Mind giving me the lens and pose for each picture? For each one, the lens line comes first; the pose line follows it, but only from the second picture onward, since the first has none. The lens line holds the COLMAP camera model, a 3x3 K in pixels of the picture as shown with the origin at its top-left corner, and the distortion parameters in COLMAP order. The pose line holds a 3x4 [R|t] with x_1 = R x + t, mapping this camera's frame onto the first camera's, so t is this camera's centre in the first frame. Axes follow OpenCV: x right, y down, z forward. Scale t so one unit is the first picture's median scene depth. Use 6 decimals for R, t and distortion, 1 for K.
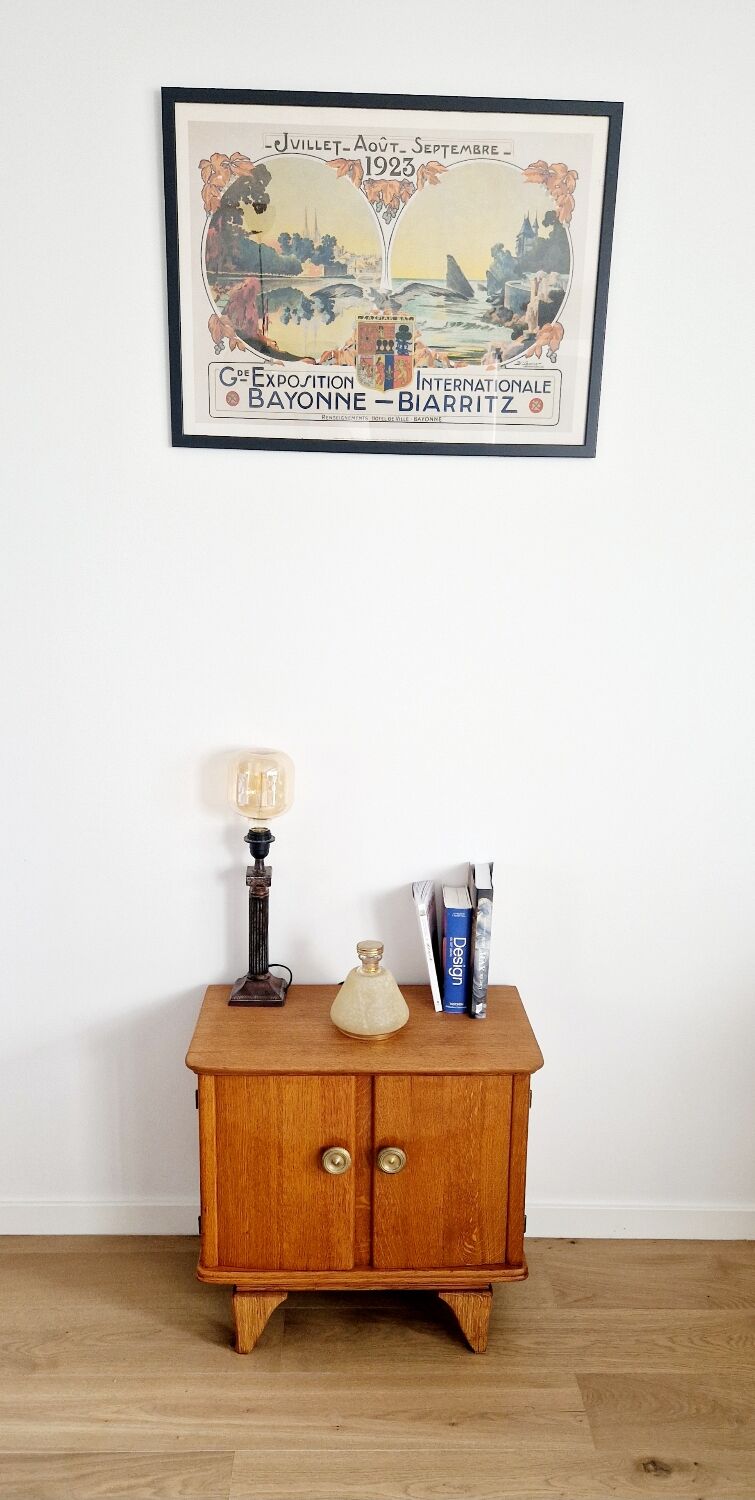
lens RADIAL K [[1065.8, 0, 373.3], [0, 1065.8, 816.4], [0, 0, 1]] dist [0.073760, -0.070123]
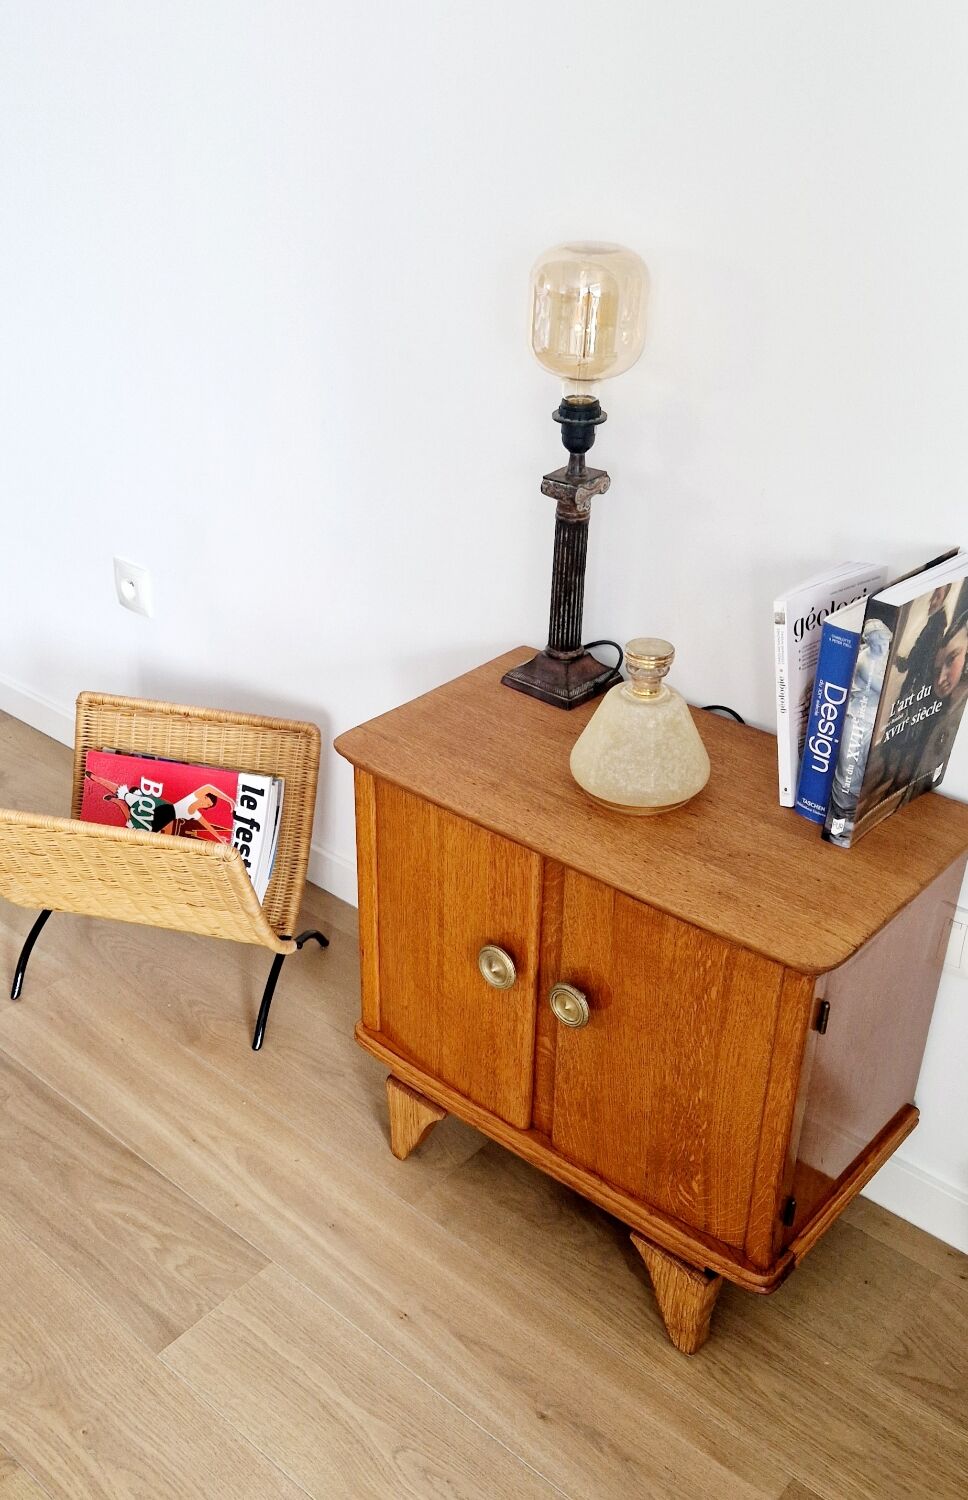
lens RADIAL K [[1379.9, 0, 479.0], [0, 1379.9, 792.3], [0, 0, 1]] dist [0.094328, -0.115496]
pose [[0.740951, 0.338489, -0.580015, 0.374156], [-0.164939, 0.928954, 0.331421, -0.031310], [0.650990, -0.149899, 0.744139, 0.412173]]
